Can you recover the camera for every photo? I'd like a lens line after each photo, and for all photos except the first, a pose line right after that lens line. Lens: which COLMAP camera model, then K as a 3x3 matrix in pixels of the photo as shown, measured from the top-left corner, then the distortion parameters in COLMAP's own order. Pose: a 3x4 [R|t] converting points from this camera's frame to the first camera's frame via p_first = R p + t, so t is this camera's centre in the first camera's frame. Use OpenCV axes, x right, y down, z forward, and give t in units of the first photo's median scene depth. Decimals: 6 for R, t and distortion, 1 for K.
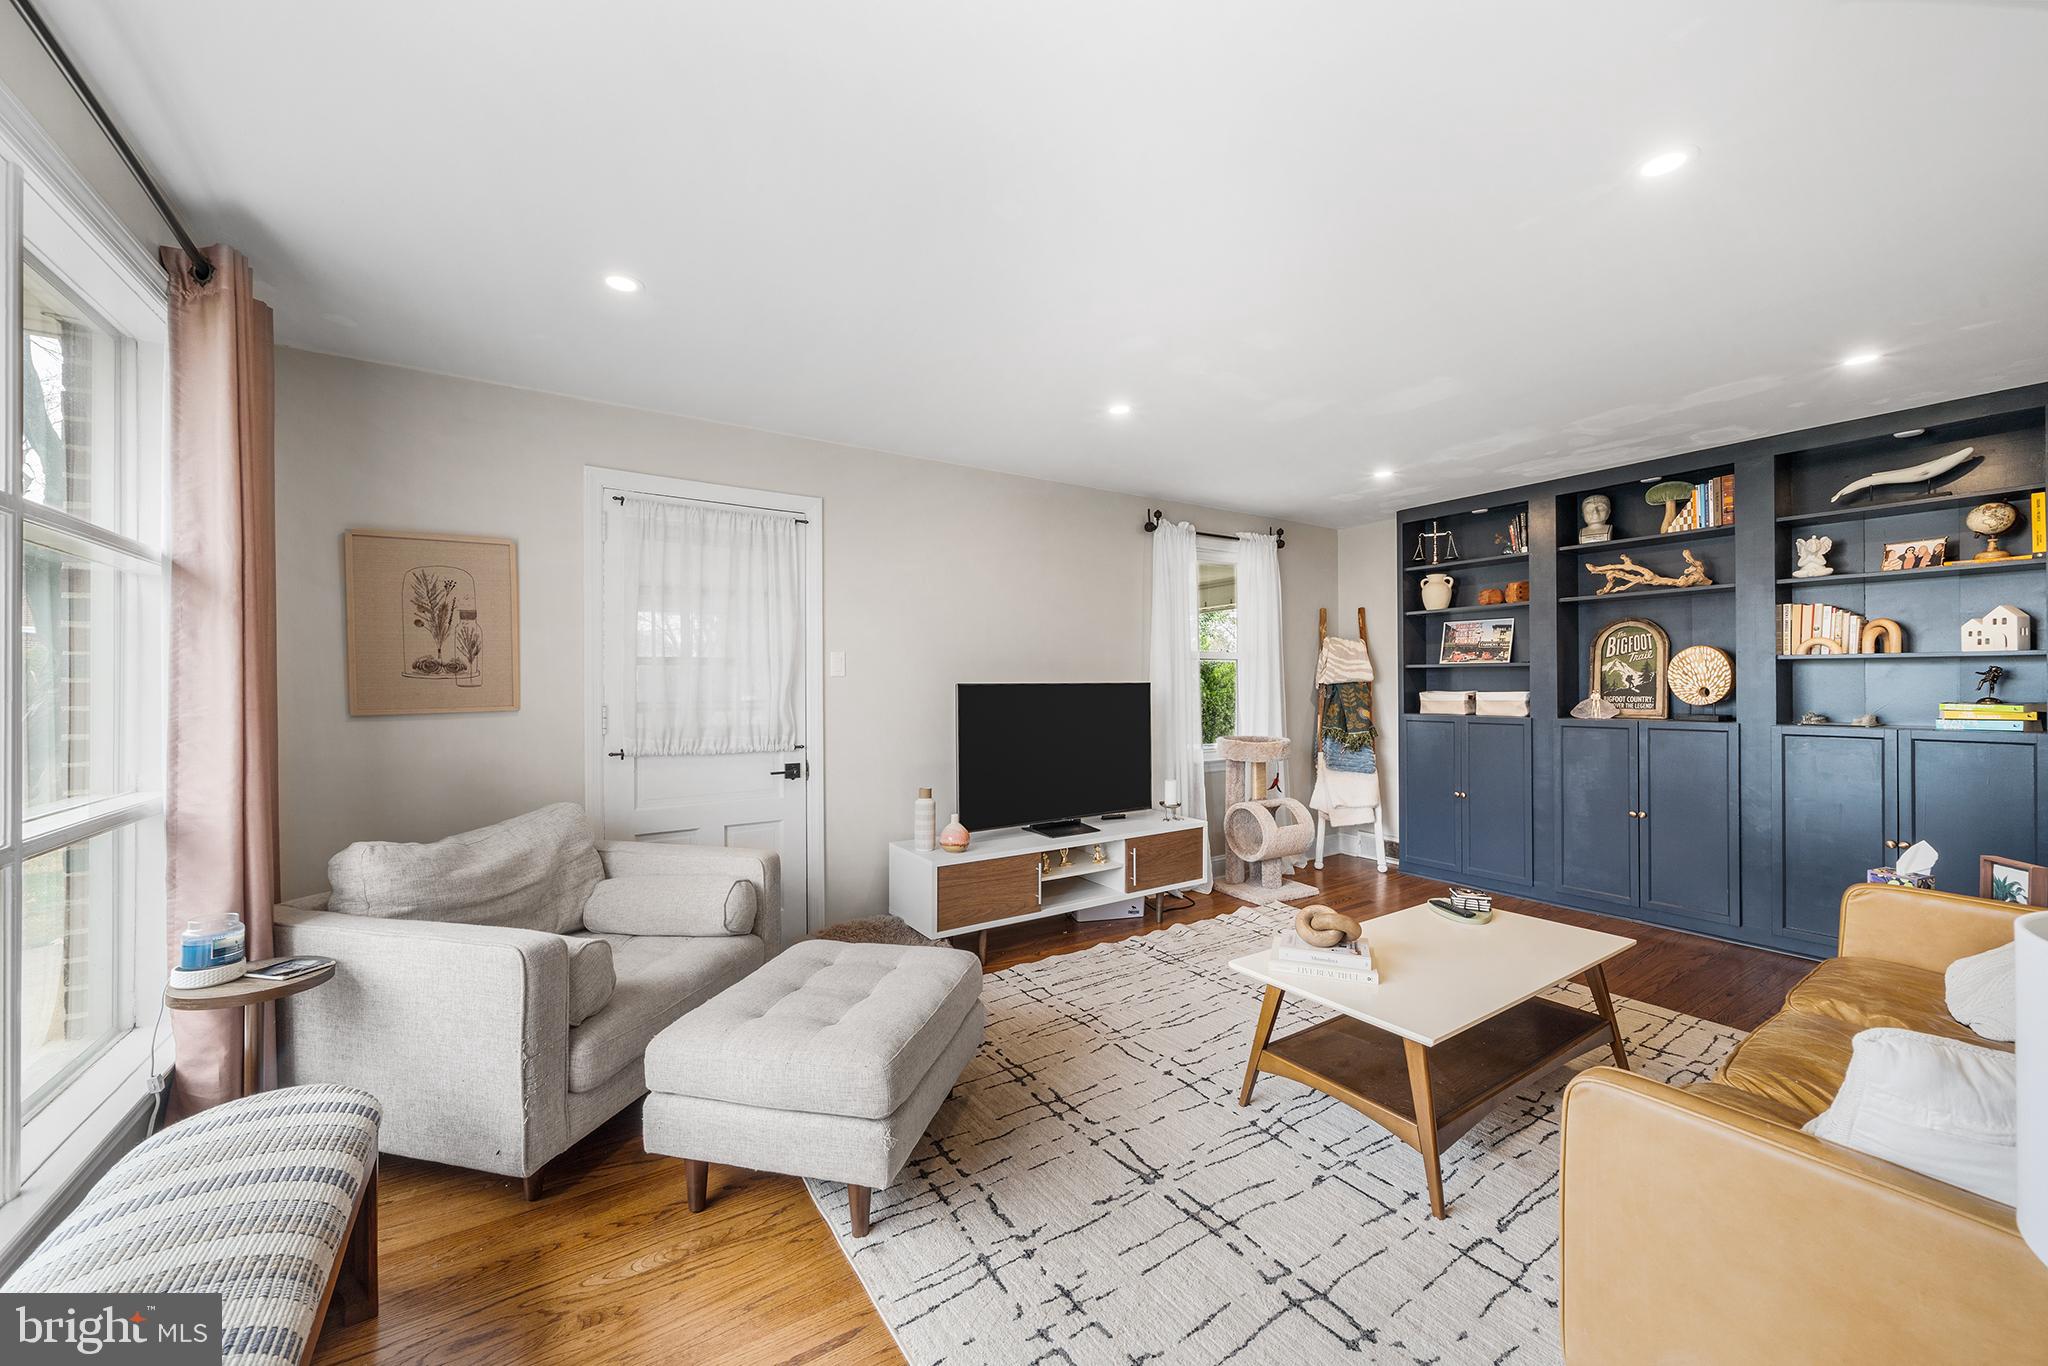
lens RADIAL K [[772.1, 0, 1034.8], [0, 772.1, 689.5], [0, 0, 1]] dist [-0.001745, -0.001046]
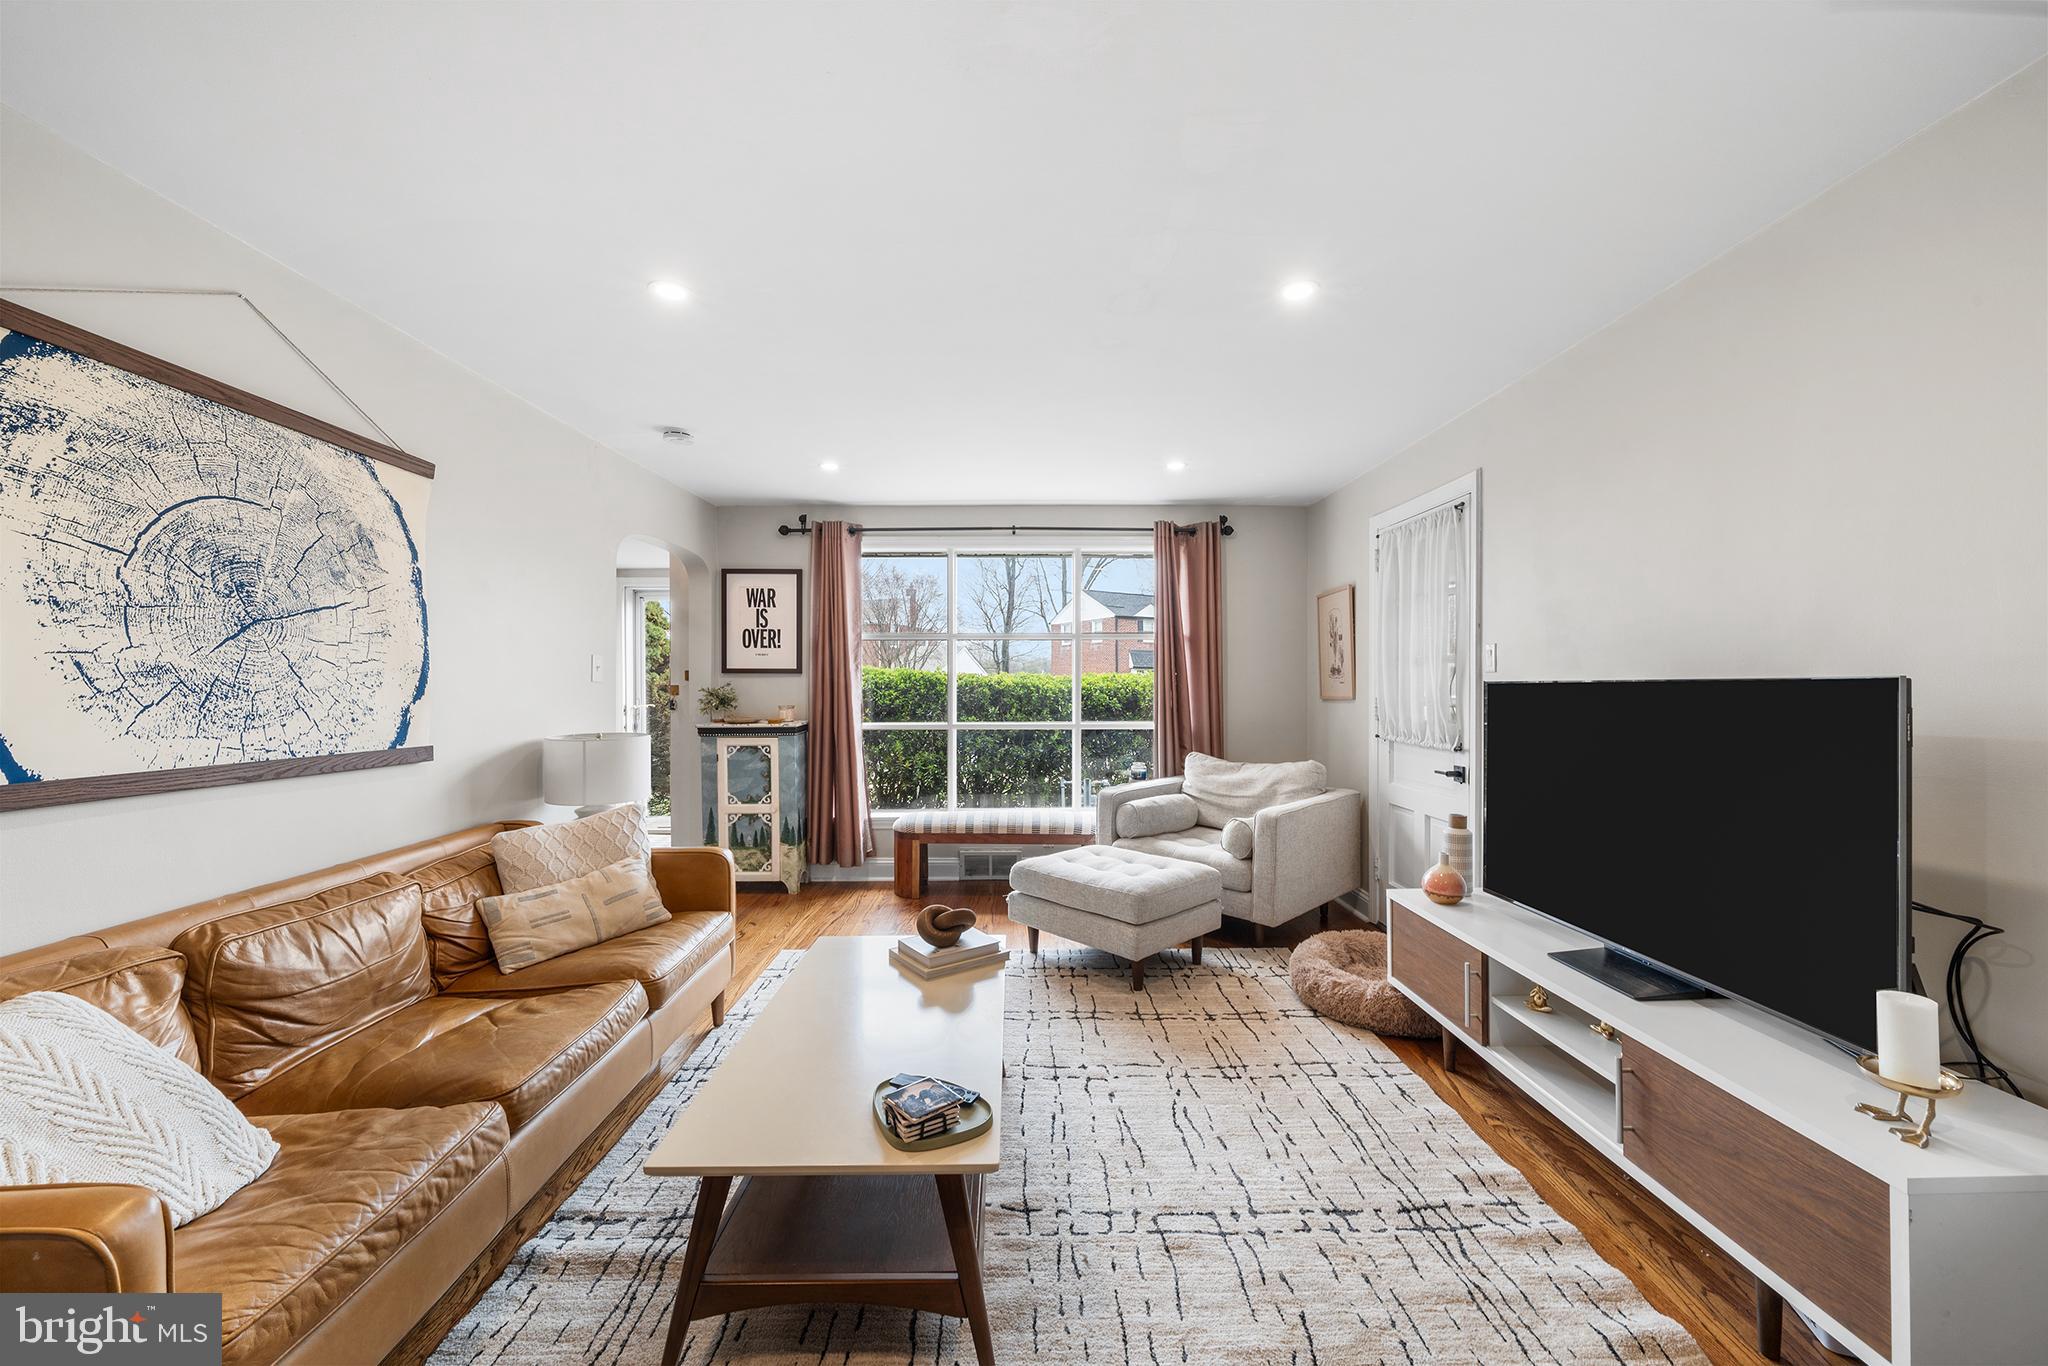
lens RADIAL K [[772.1, 0, 1031.8], [0, 772.1, 675.2], [0, 0, 1]] dist [-0.001745, -0.001046]
pose [[-0.536775, 0.005541, -0.843707, 0.838269], [0.004599, 0.999983, 0.003642, -0.025135], [0.843713, -0.001925, -0.536792, 1.163870]]
